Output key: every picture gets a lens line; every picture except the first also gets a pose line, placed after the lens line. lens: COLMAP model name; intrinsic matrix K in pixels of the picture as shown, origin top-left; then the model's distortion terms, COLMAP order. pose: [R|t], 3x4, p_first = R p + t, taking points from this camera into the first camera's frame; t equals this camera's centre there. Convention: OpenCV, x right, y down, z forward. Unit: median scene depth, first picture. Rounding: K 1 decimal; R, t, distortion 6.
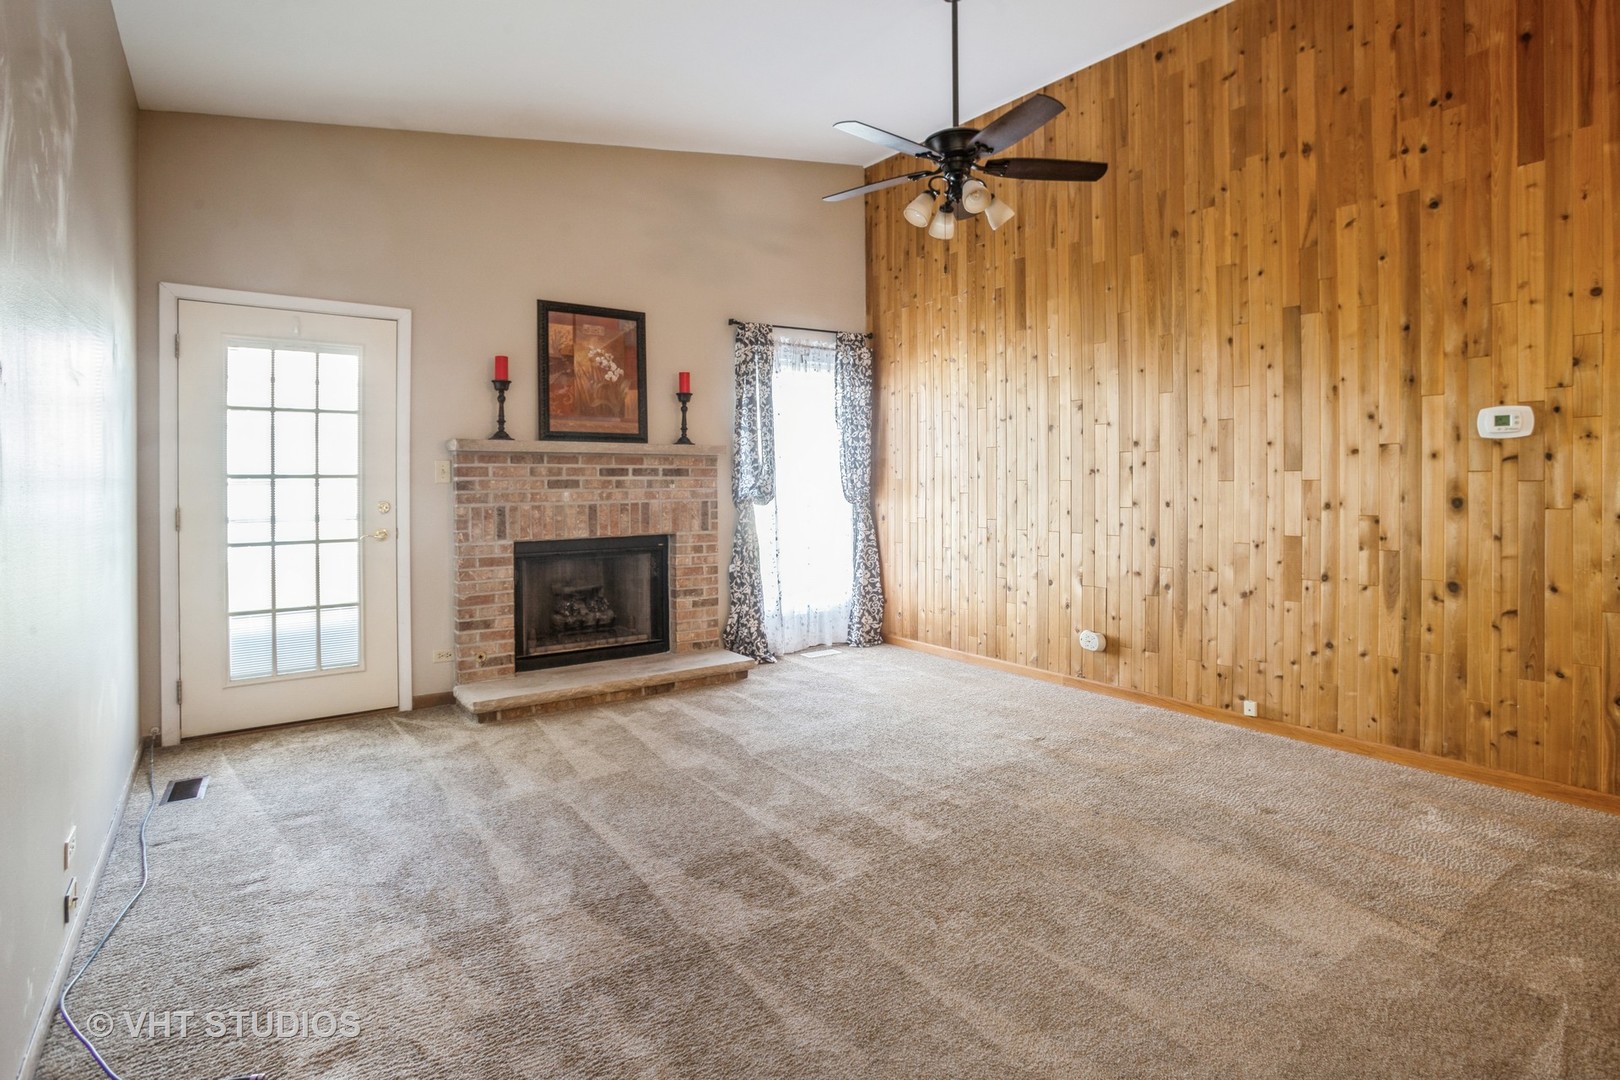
lens RADIAL K [[802.1, 0, 813.2], [0, 802.1, 482.3], [0, 0, 1]] dist [-0.044901, 0.000072]
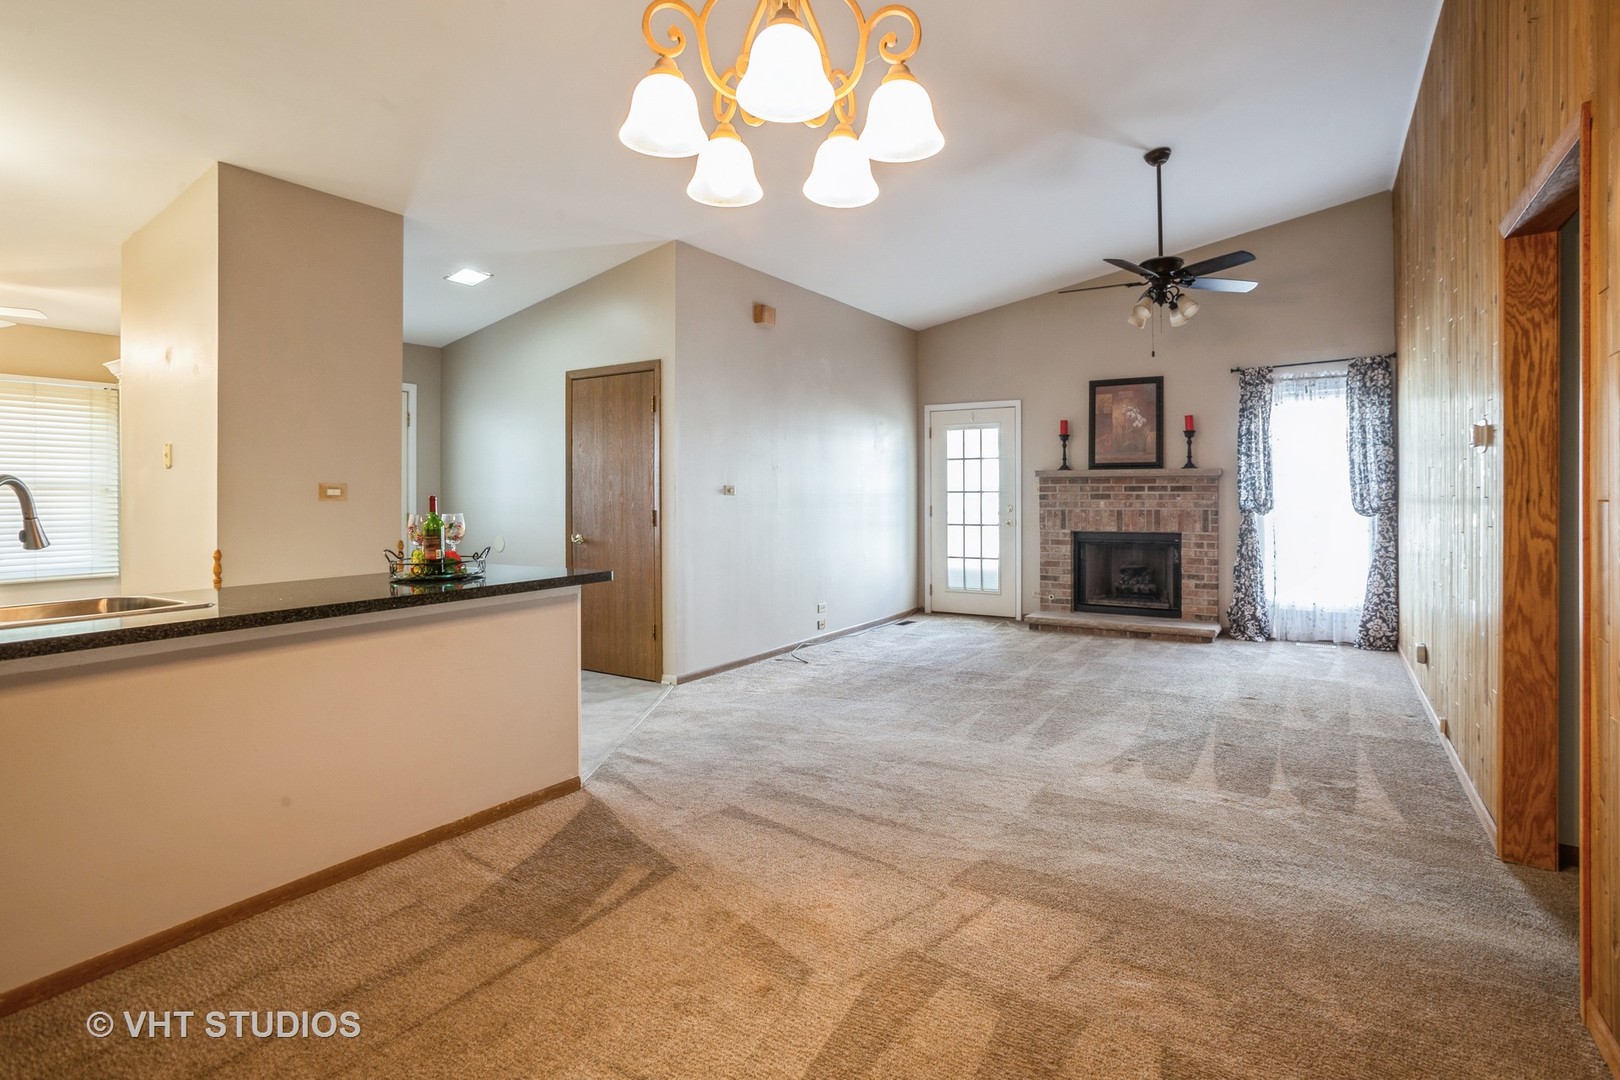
lens RADIAL K [[808.6, 0, 842.1], [0, 808.6, 509.5], [0, 0, 1]] dist [-0.001065, 0.000234]
pose [[0.383022, 0.021168, -0.923497, 0.921144], [-0.001405, 0.999750, 0.022333, -0.006938], [0.923738, -0.007257, 0.382956, -0.079053]]
